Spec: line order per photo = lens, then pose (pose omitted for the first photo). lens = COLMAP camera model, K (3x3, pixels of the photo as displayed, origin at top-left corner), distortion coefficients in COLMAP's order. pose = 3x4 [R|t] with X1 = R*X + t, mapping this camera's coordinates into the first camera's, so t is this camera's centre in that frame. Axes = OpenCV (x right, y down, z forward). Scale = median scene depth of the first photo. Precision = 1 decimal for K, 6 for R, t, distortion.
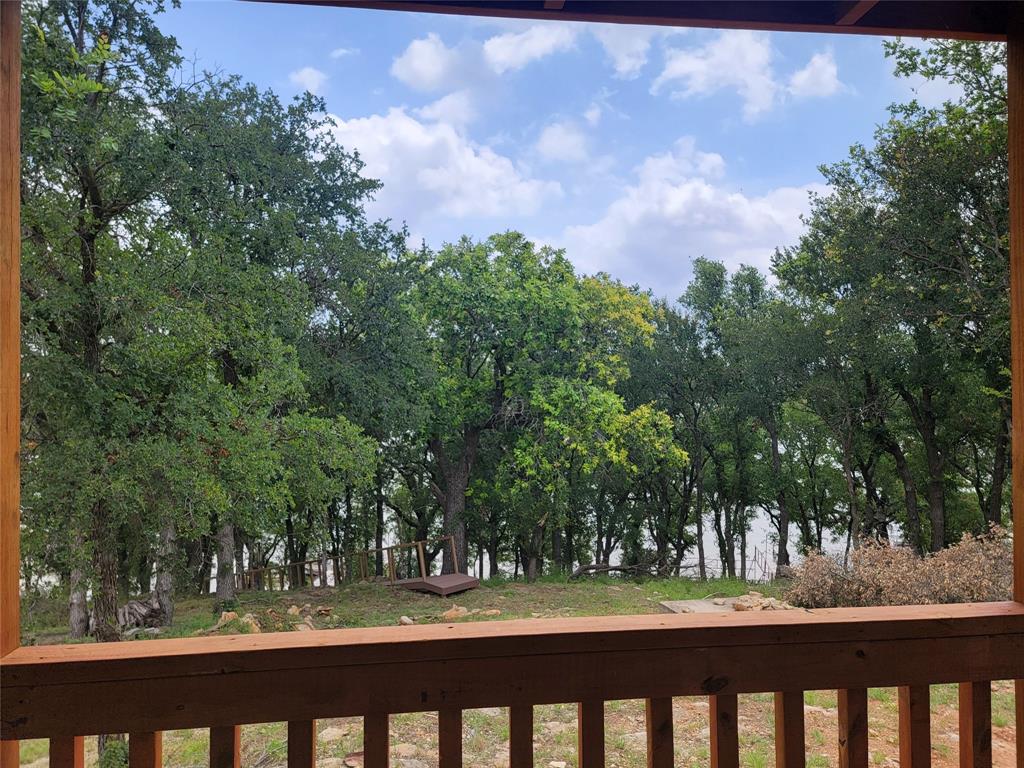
lens RADIAL K [[715.5, 0, 512.0], [0, 715.5, 384.0], [0, 0, 1]] dist [0.096220, -0.083182]
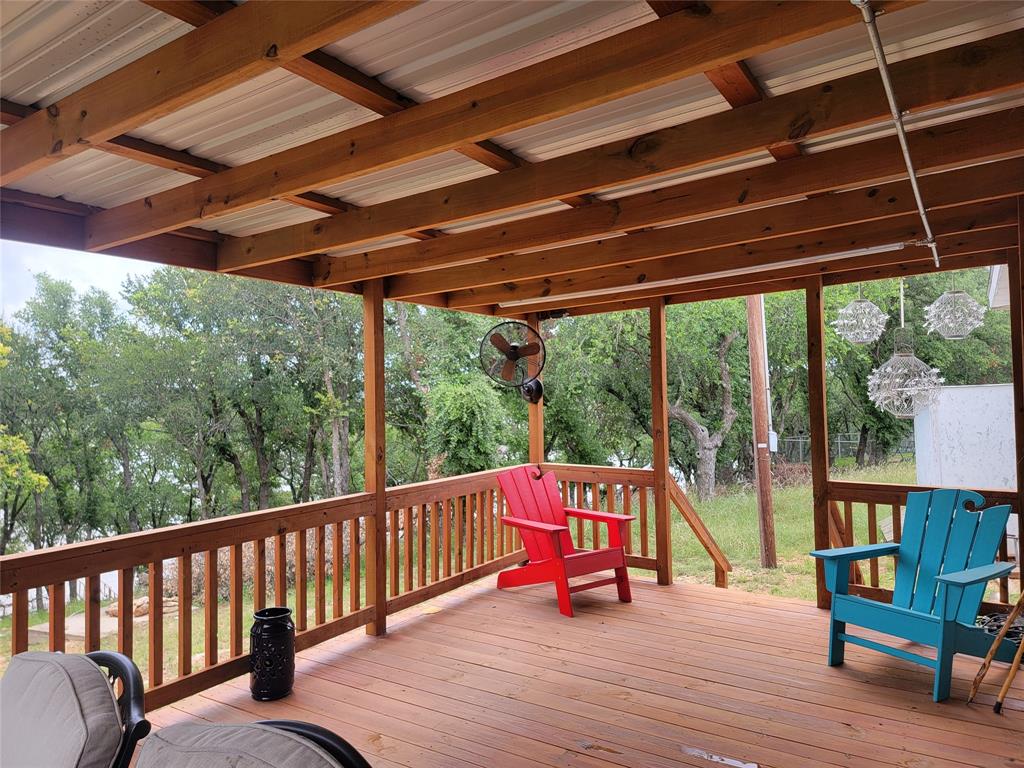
lens RADIAL K [[715.5, 0, 512.0], [0, 715.5, 384.0], [0, 0, 1]] dist [0.096220, -0.083182]
pose [[0.642548, 0.011181, 0.766164, -0.084735], [0.007944, 0.999743, -0.021252, -0.003484], [-0.766204, 0.019742, 0.642294, -0.098610]]
